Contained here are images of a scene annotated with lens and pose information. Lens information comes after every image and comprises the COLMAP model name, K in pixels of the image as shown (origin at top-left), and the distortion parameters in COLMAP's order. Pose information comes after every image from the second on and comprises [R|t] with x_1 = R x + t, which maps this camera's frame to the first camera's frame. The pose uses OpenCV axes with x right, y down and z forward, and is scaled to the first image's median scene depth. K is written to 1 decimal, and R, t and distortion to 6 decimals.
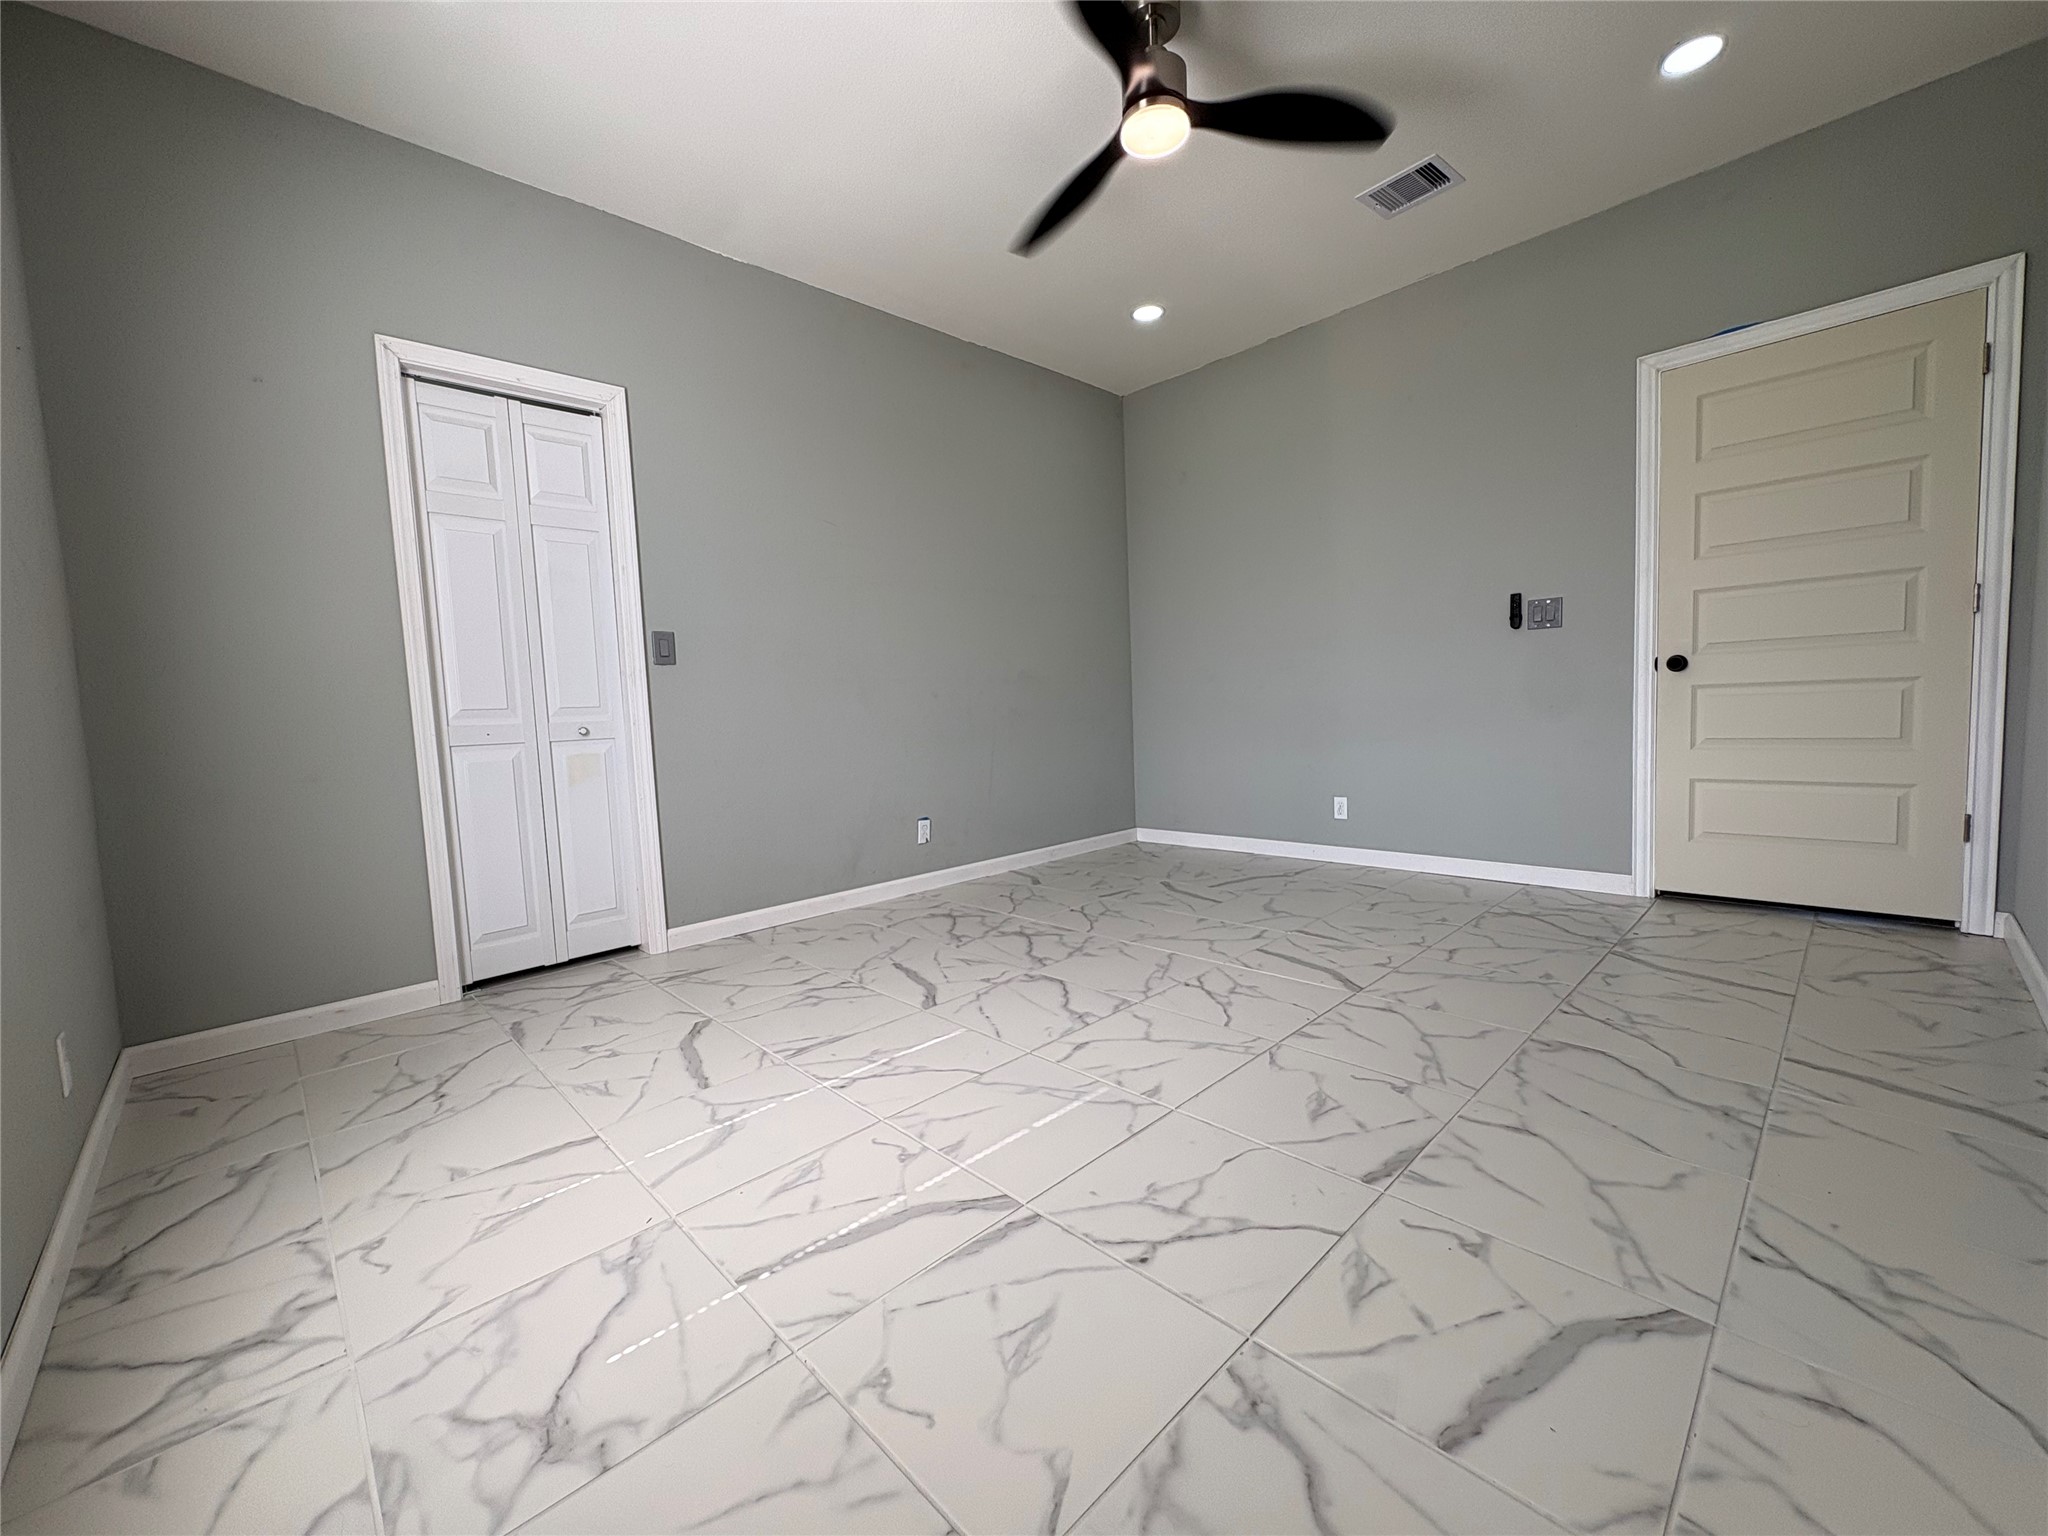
lens RADIAL K [[812.5, 0, 1008.2], [0, 812.5, 776.2], [0, 0, 1]] dist [-0.000037, 0.000063]
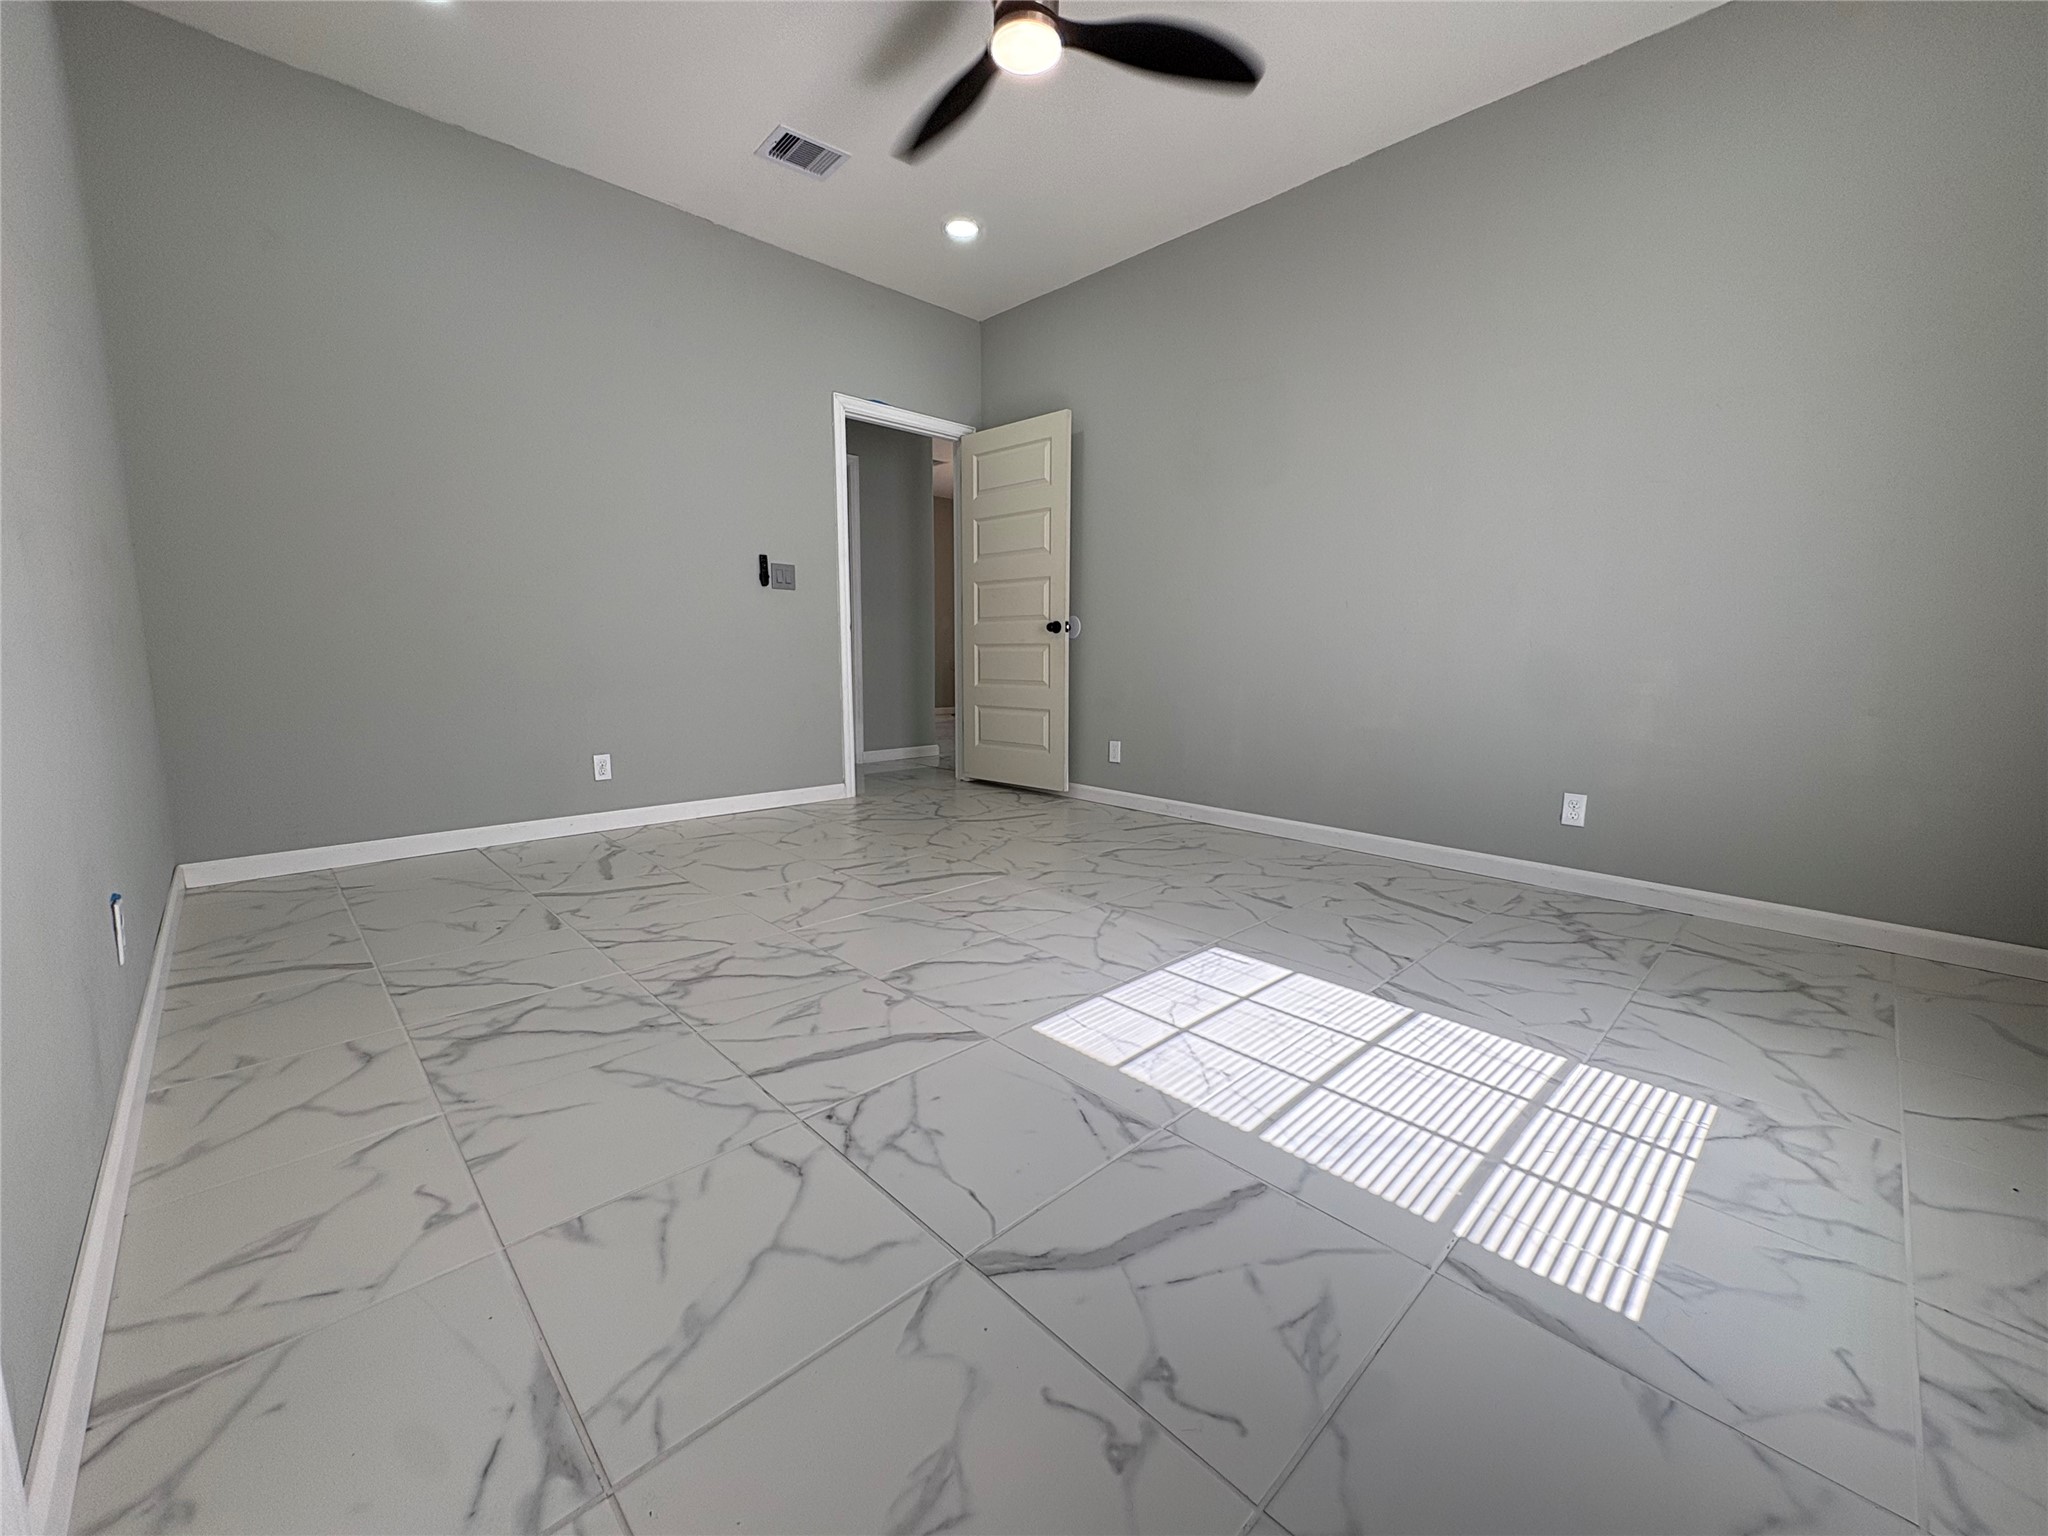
lens RADIAL K [[812.5, 0, 1029.9], [0, 812.5, 785.5], [0, 0, 1]] dist [-0.000037, 0.000063]
pose [[-0.015166, -0.122293, 0.992378, -0.759234], [0.076929, 0.989408, 0.123103, -0.021675], [-0.996921, 0.078209, -0.005598, 0.907163]]
